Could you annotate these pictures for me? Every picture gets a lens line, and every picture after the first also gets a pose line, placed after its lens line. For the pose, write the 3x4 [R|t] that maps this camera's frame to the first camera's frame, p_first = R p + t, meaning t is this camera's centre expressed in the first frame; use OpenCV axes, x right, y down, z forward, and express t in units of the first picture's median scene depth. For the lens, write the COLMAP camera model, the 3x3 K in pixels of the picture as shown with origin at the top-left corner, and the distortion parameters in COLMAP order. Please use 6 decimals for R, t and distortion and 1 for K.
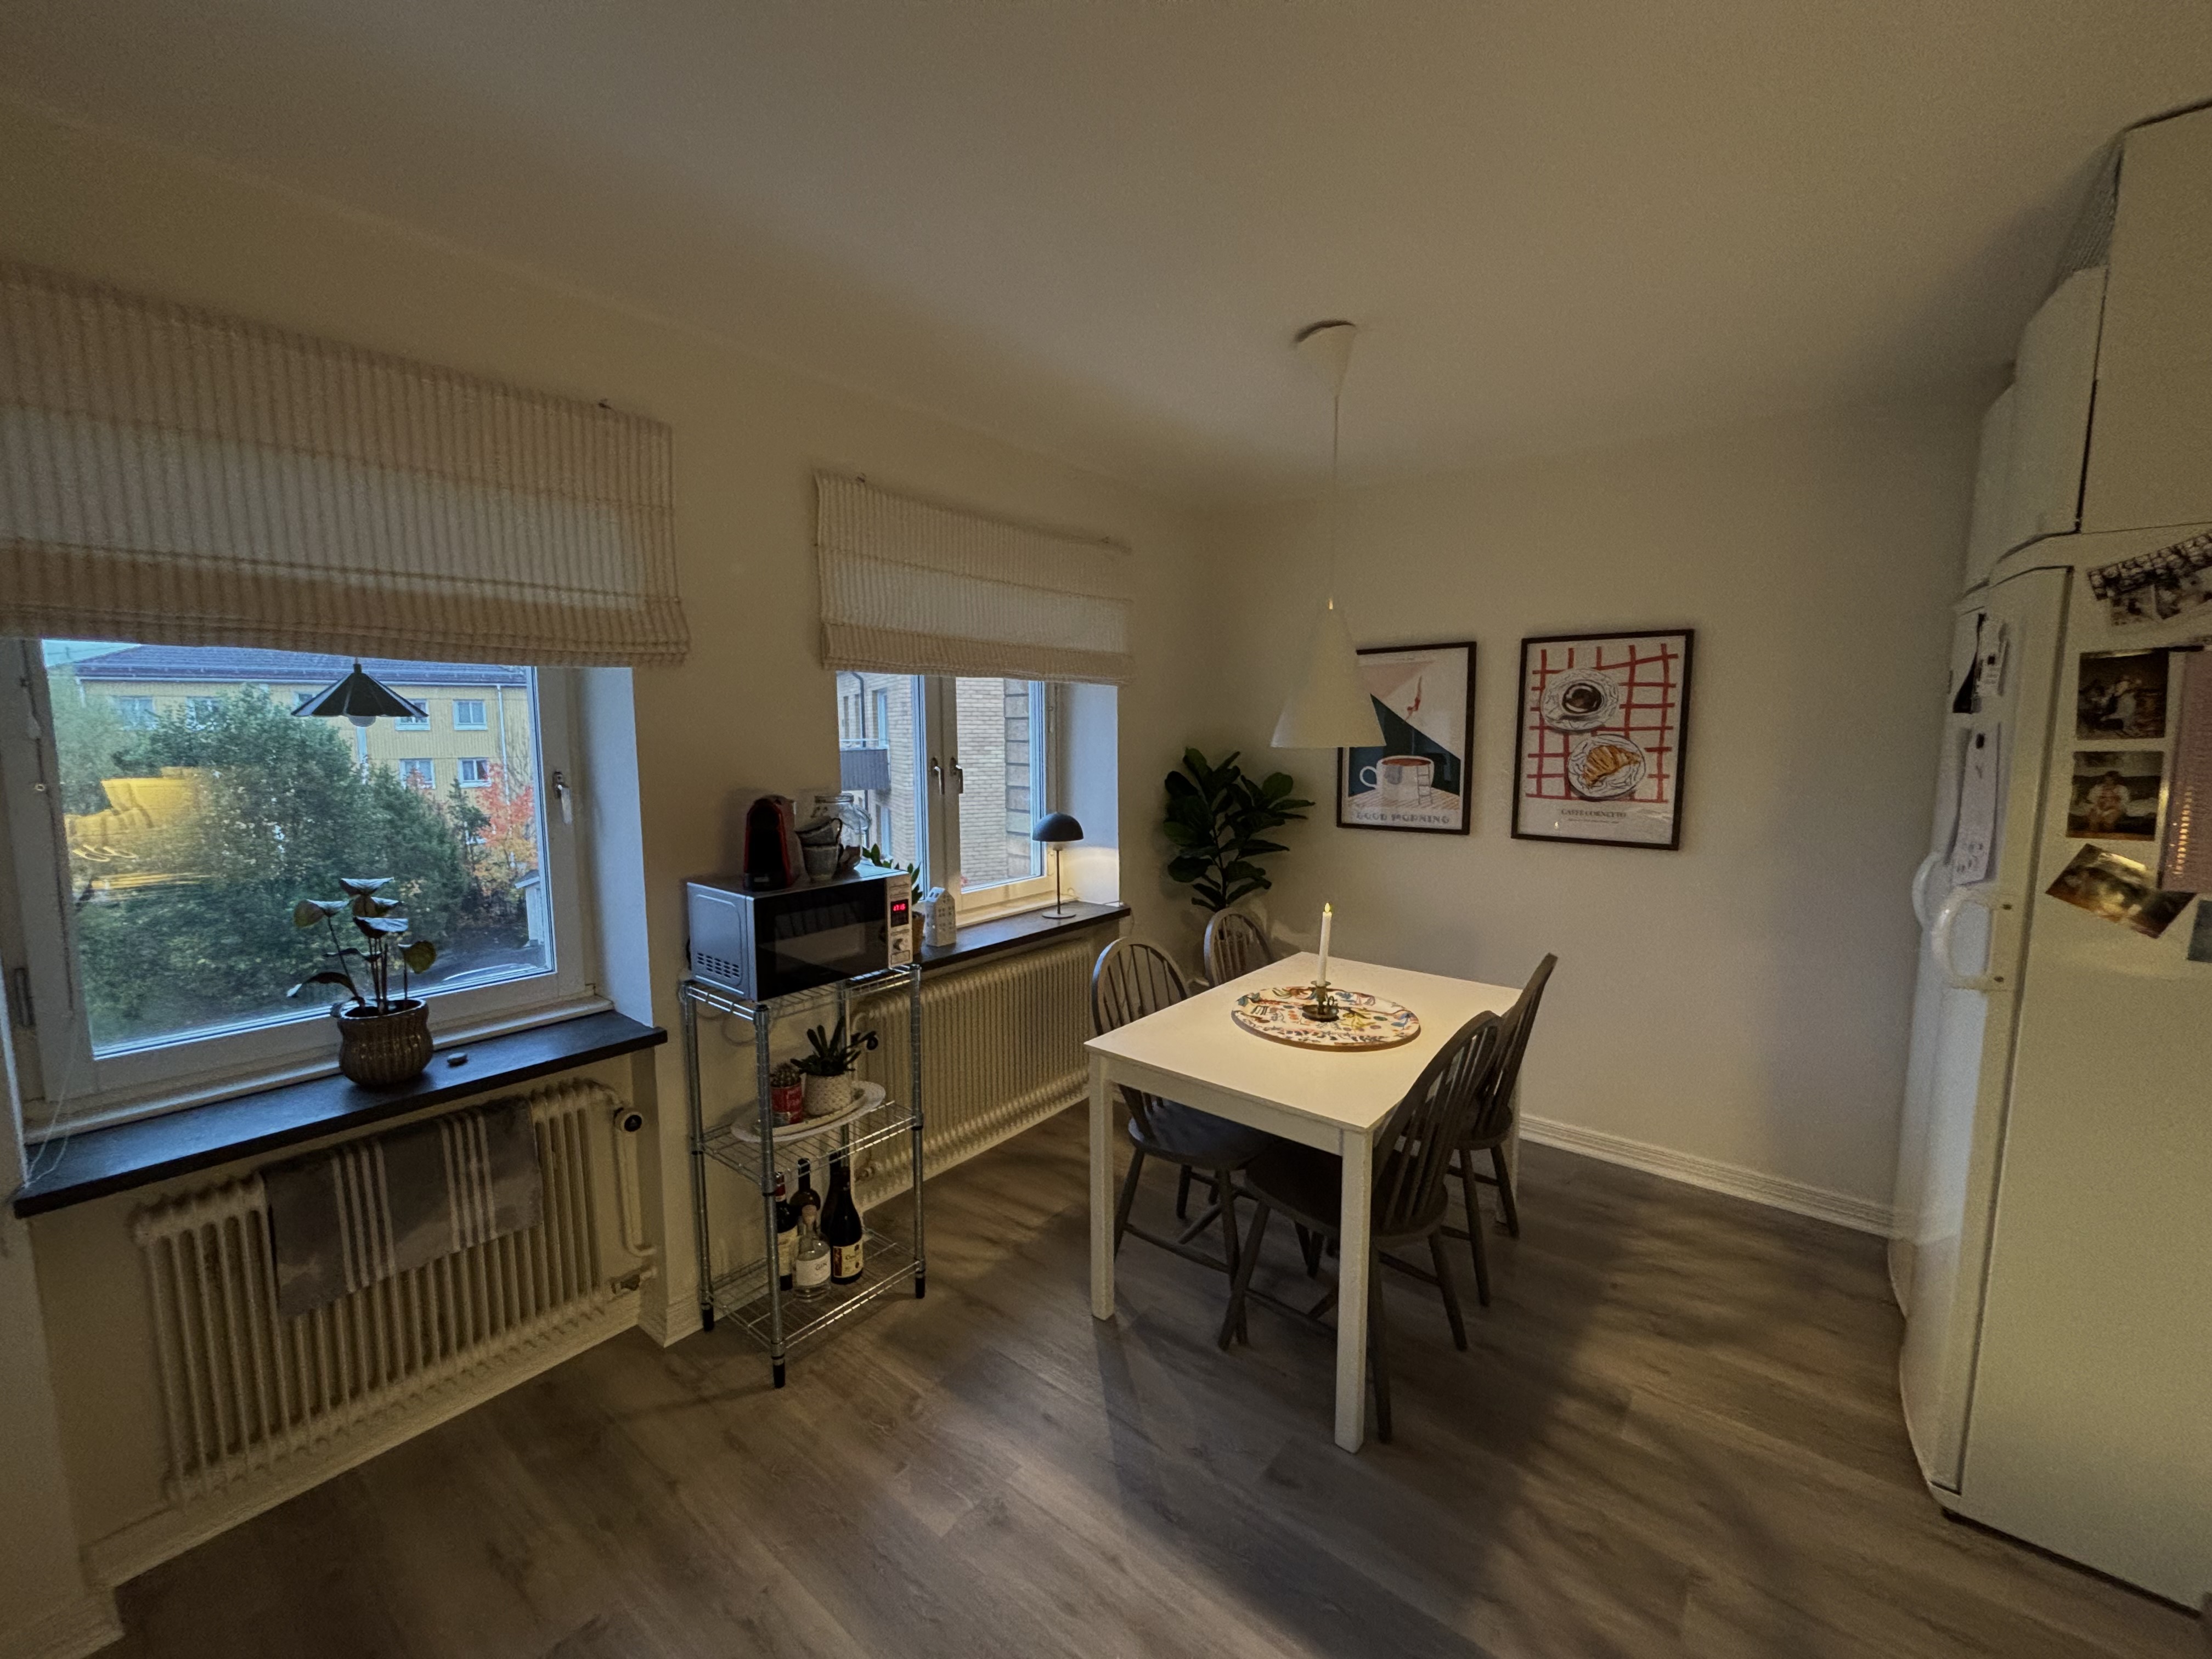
lens RADIAL K [[891.3, 0, 1103.3], [0, 891.3, 825.3], [0, 0, 1]] dist [-0.000651, -0.000344]
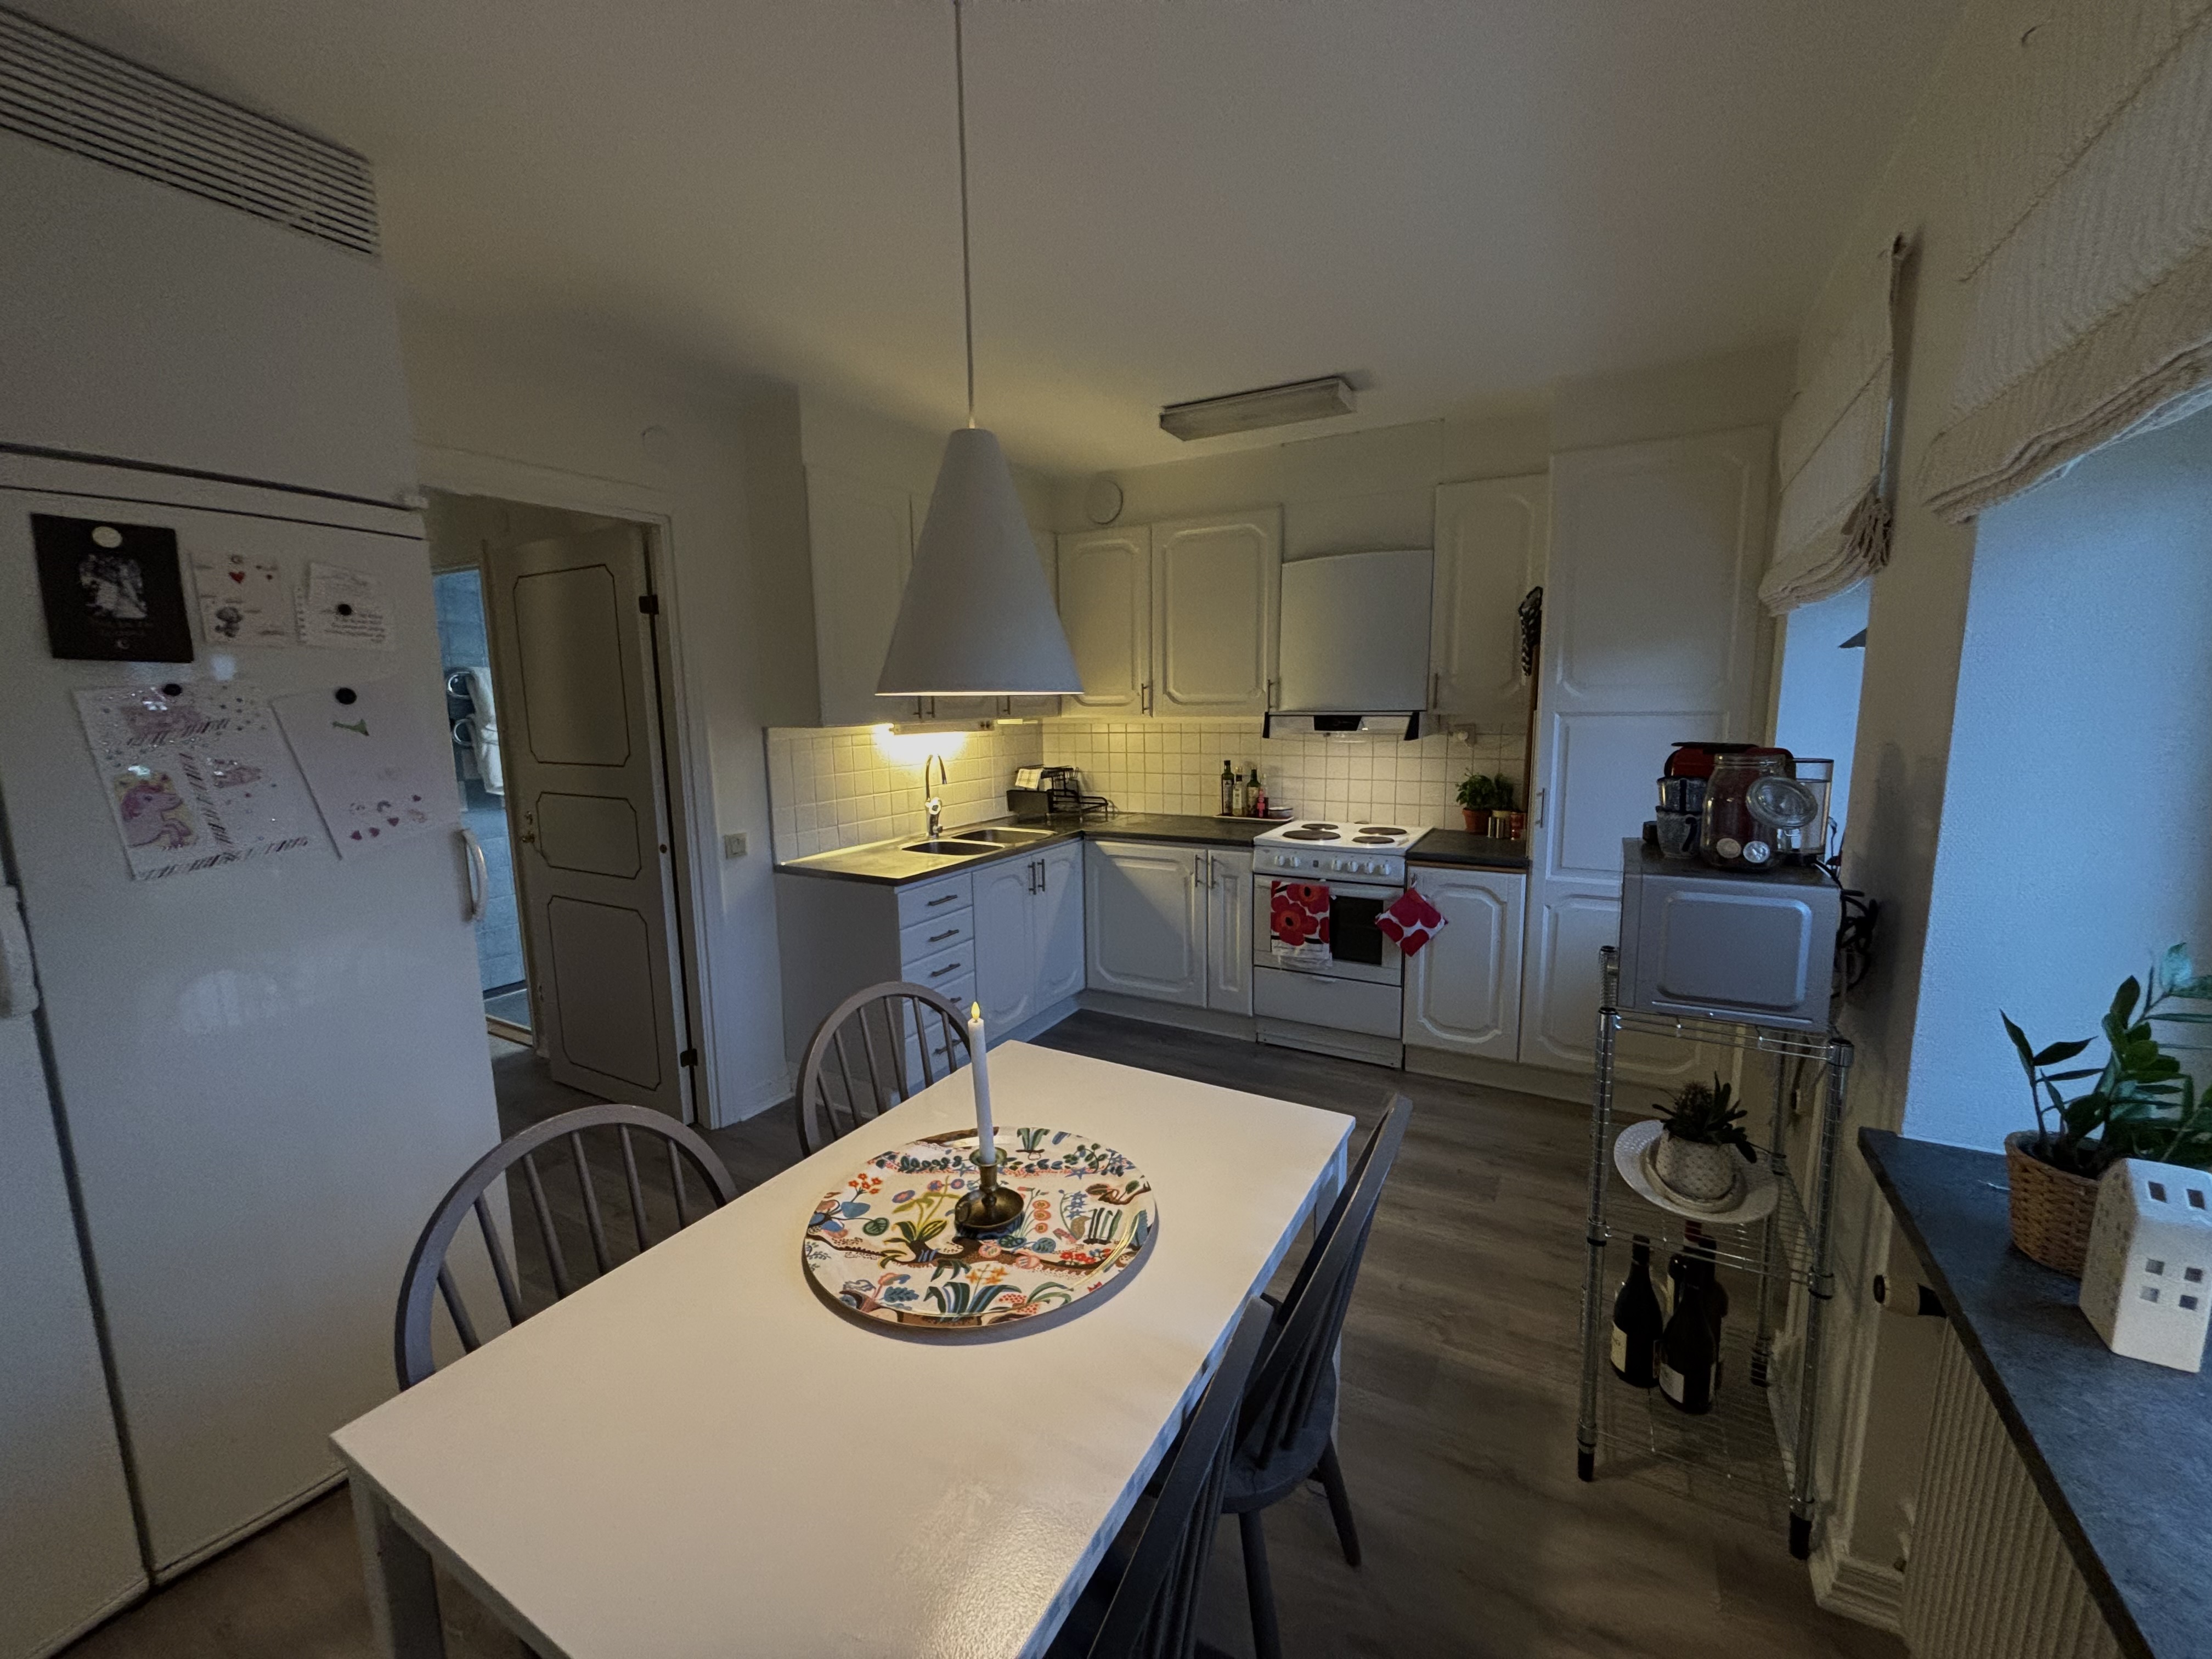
lens RADIAL K [[891.3, 0, 1110.1], [0, 891.3, 833.2], [0, 0, 1]] dist [-0.000651, -0.000344]
pose [[-0.985639, 0.046474, -0.162348, 0.247728], [0.002954, 0.965983, 0.258589, -0.138397], [0.168843, 0.254396, -0.952247, 1.447133]]
